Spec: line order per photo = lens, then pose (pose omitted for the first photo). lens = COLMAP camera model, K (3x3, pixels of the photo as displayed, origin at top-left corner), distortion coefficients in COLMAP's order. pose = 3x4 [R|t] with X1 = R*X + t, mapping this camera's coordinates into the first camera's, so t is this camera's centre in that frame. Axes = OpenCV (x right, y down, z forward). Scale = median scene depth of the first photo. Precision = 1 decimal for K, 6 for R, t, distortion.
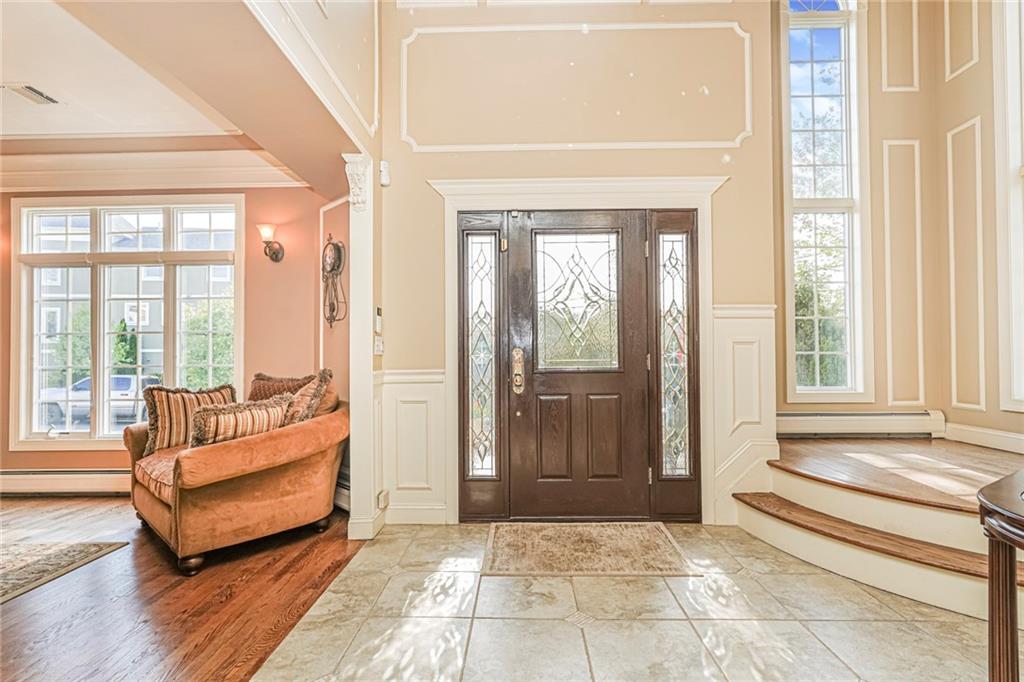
lens RADIAL K [[503.0, 0, 510.7], [0, 503.0, 346.1], [0, 0, 1]] dist [-0.005294, 0.002207]
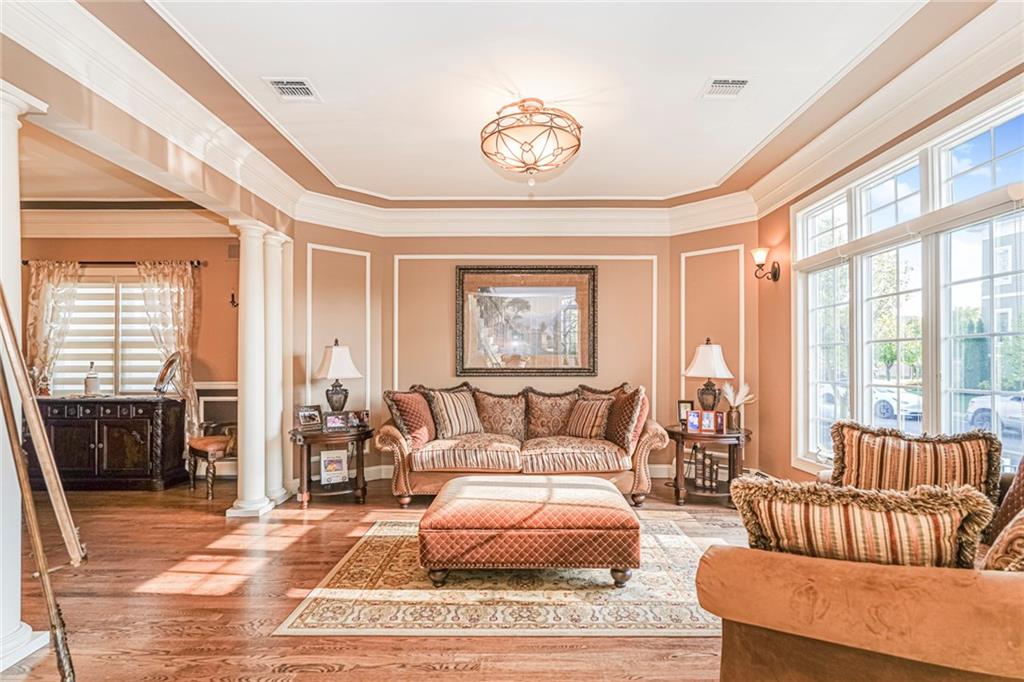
lens RADIAL K [[503.0, 0, 513.6], [0, 503.0, 360.0], [0, 0, 1]] dist [-0.005294, 0.002207]
pose [[0.021333, 0.002735, -0.999769, -0.041584], [0.019988, 0.999795, 0.003162, -0.014388], [0.999573, -0.020051, 0.021273, 0.545682]]
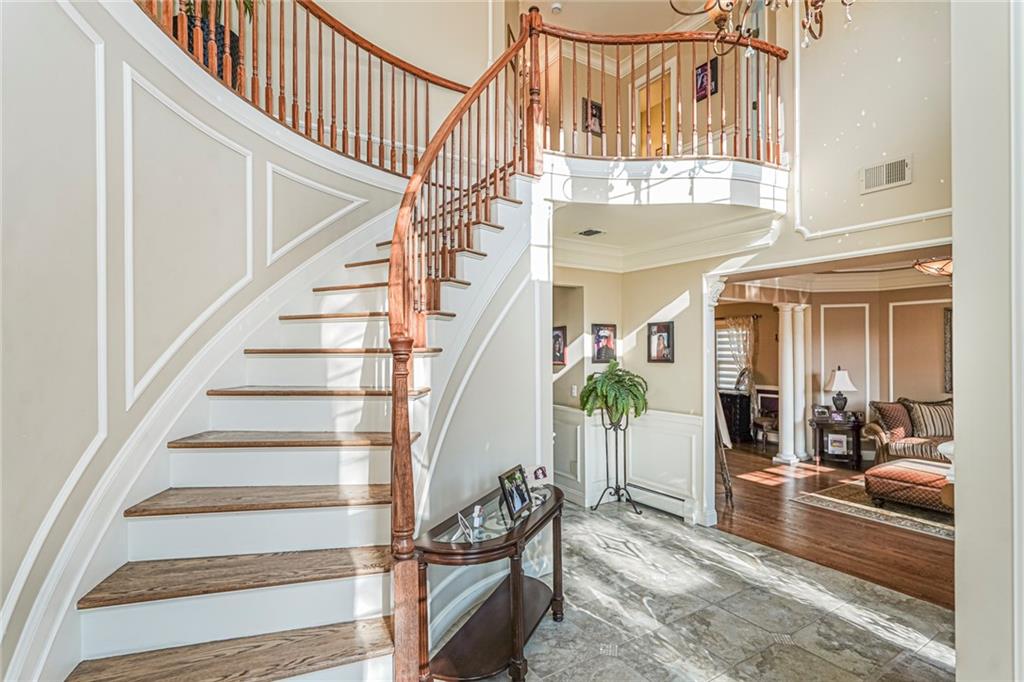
lens RADIAL K [[503.0, 0, 514.3], [0, 503.0, 342.9], [0, 0, 1]] dist [-0.005294, 0.002207]
pose [[-0.830444, 0.002989, -0.557094, 0.944557], [0.018913, 0.999560, -0.022831, -0.147956], [0.556781, -0.029496, -0.830135, 1.106354]]
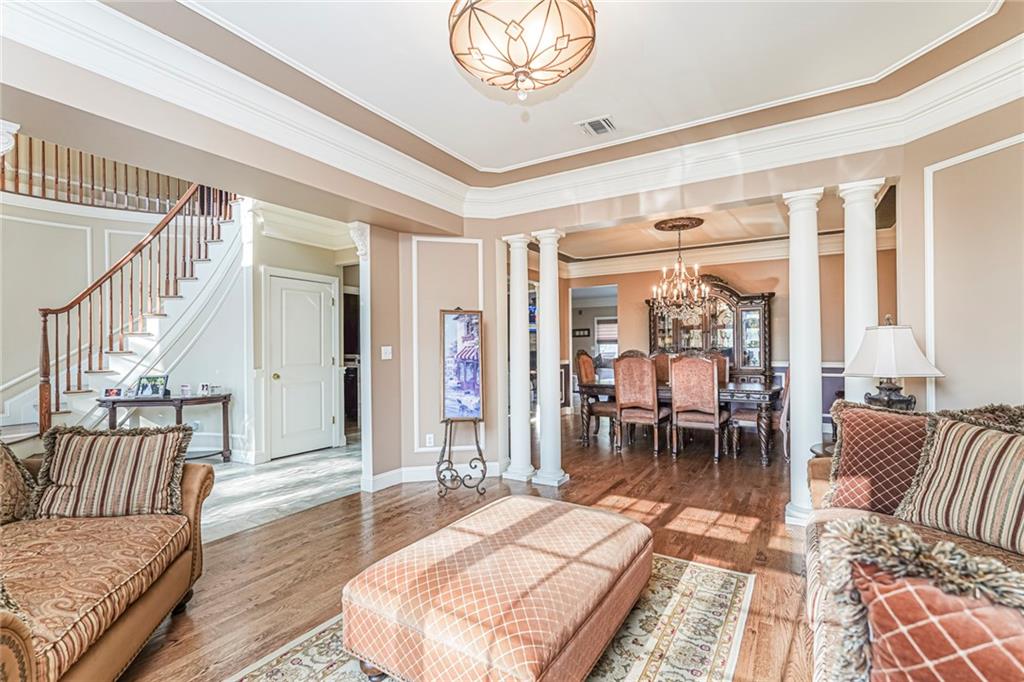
lens RADIAL K [[464.4, 0, 513.3], [0, 464.4, 339.2], [0, 0, 1]] dist [-0.007487, 0.001848]
pose [[-0.864335, 0.024659, 0.502311, -1.222514], [0.007103, 0.999296, -0.036836, -0.008430], [-0.502866, -0.028271, -0.863902, 1.095374]]
